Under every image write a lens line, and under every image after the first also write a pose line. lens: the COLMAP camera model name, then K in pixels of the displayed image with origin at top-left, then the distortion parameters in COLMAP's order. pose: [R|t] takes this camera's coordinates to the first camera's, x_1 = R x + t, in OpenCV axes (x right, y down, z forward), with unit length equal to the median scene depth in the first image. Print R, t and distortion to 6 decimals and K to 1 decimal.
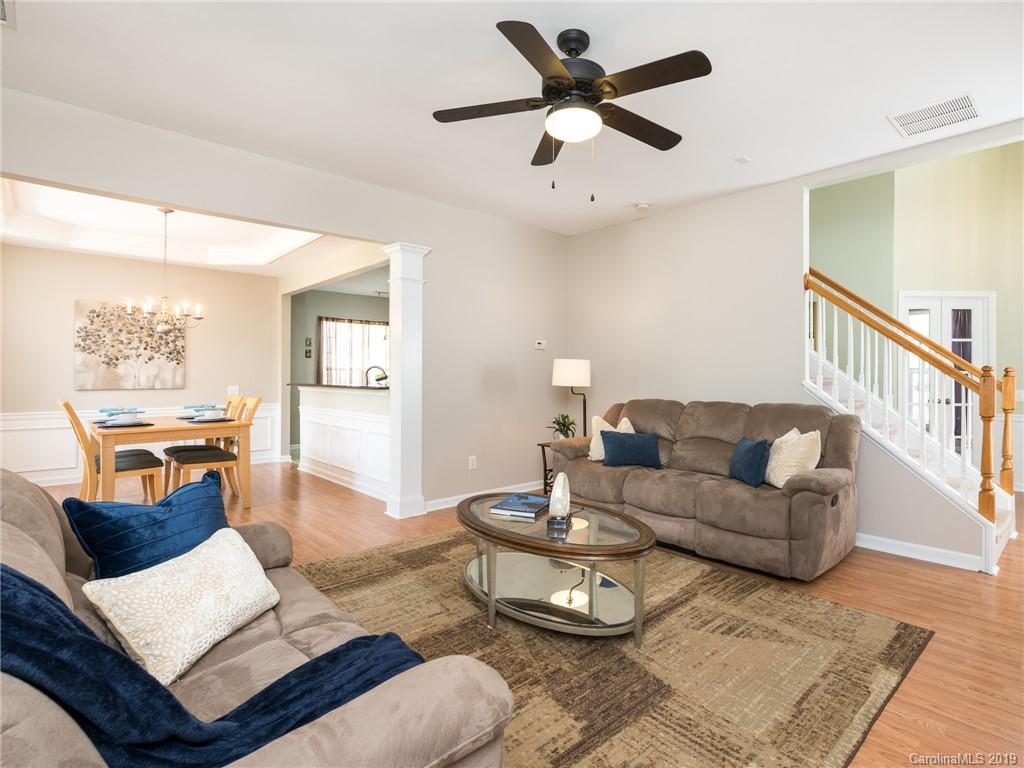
lens RADIAL K [[521.6, 0, 563.0], [0, 521.6, 372.2], [0, 0, 1]] dist [0.005083, -0.004677]
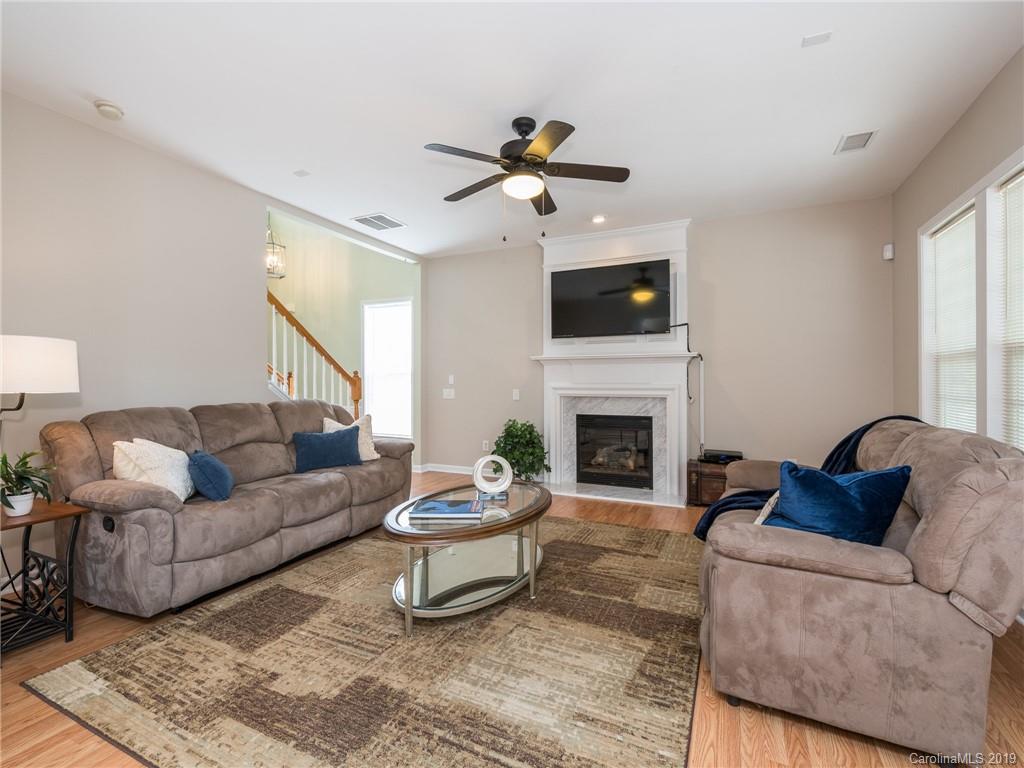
lens RADIAL K [[467.5, 0, 506.8], [0, 467.5, 385.6], [0, 0, 1]] dist [0.010381, -0.000150]
pose [[-0.338235, -0.011233, 0.940994, -0.844988], [-0.005271, 0.999936, 0.010042, 0.018766], [-0.941047, -0.001564, -0.338273, 1.108520]]
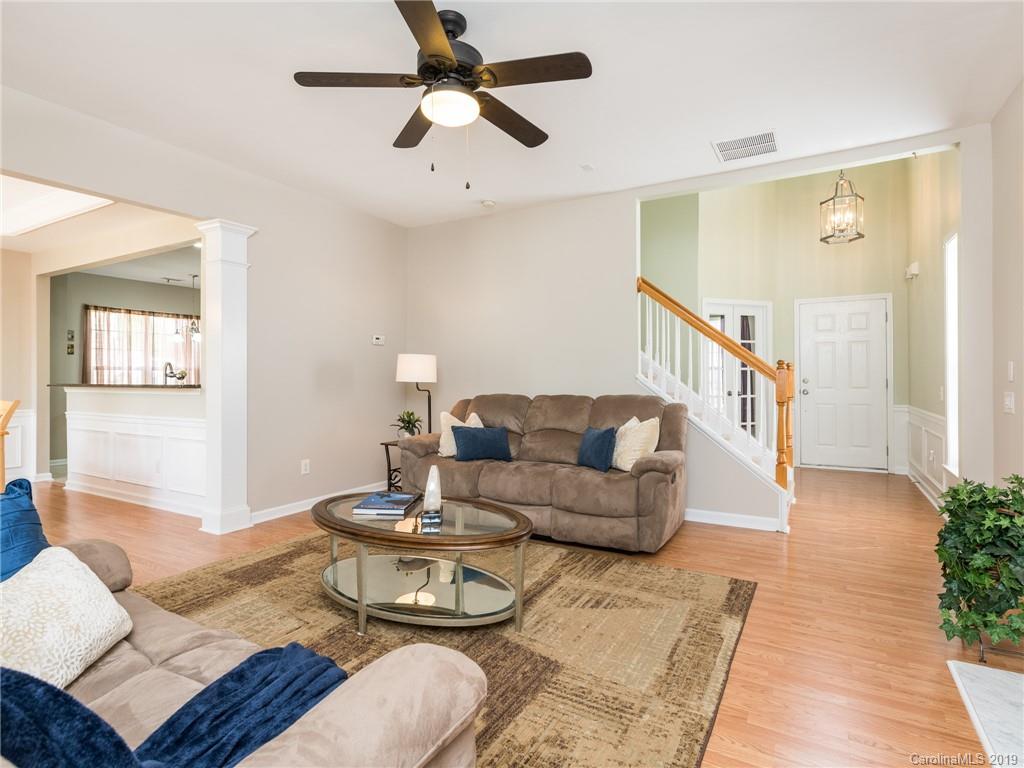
lens RADIAL K [[521.6, 0, 531.1], [0, 521.6, 375.1], [0, 0, 1]] dist [0.005083, -0.004677]
pose [[0.958009, -0.004022, 0.286711, -0.089917], [0.003624, 0.999992, 0.001918, 0.019014], [-0.286716, -0.000799, 0.958015, 0.013629]]
